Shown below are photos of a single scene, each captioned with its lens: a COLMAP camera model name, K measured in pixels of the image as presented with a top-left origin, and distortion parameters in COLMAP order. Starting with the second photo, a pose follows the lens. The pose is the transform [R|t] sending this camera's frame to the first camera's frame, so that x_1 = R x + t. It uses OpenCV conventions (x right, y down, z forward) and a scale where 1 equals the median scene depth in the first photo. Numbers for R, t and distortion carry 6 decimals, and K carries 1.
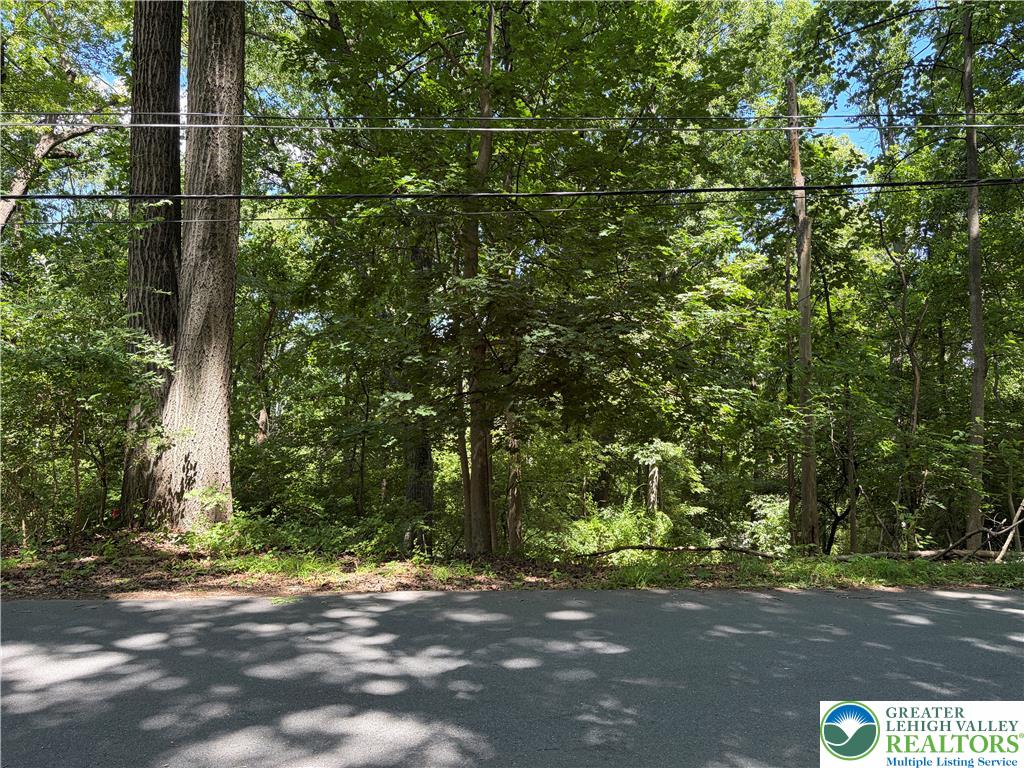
lens RADIAL K [[769.8, 0, 512.0], [0, 769.8, 343.0], [0, 0, 1]] dist [0.038989, -0.057026]
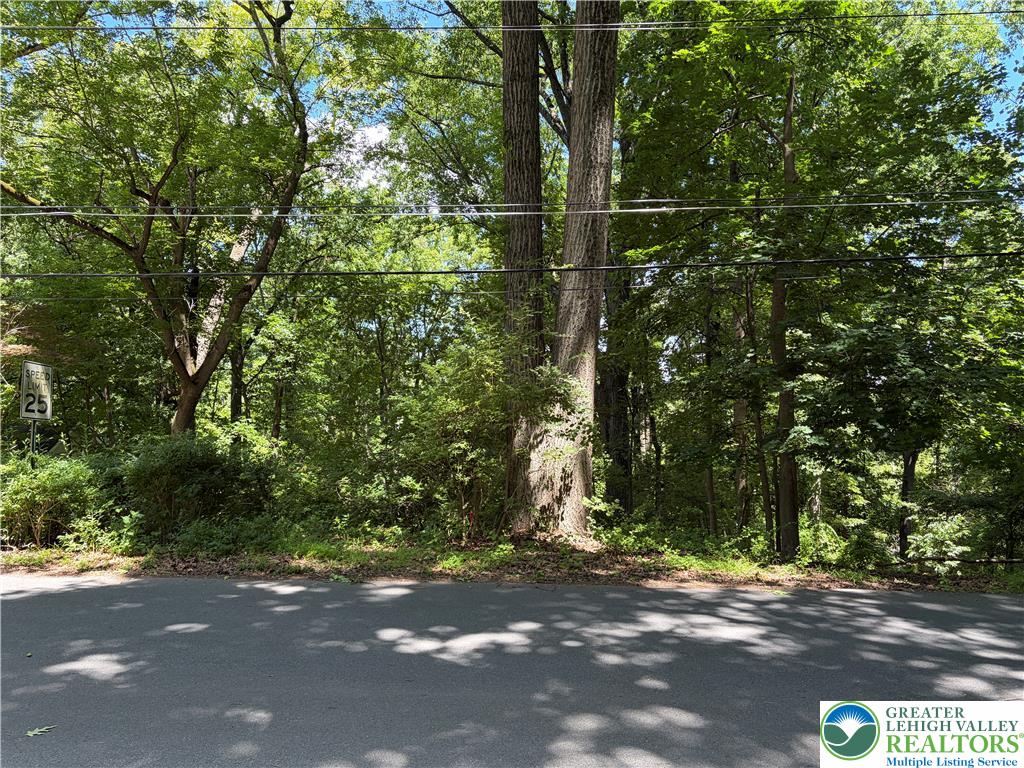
lens RADIAL K [[760.1, 0, 511.8], [0, 760.1, 363.6], [0, 0, 1]] dist [0.026057, -0.056507]
pose [[0.989247, 0.002780, -0.146229, -0.315851], [0.000097, 0.999807, 0.019665, -0.040438], [0.146256, -0.019468, 0.989055, -0.183179]]
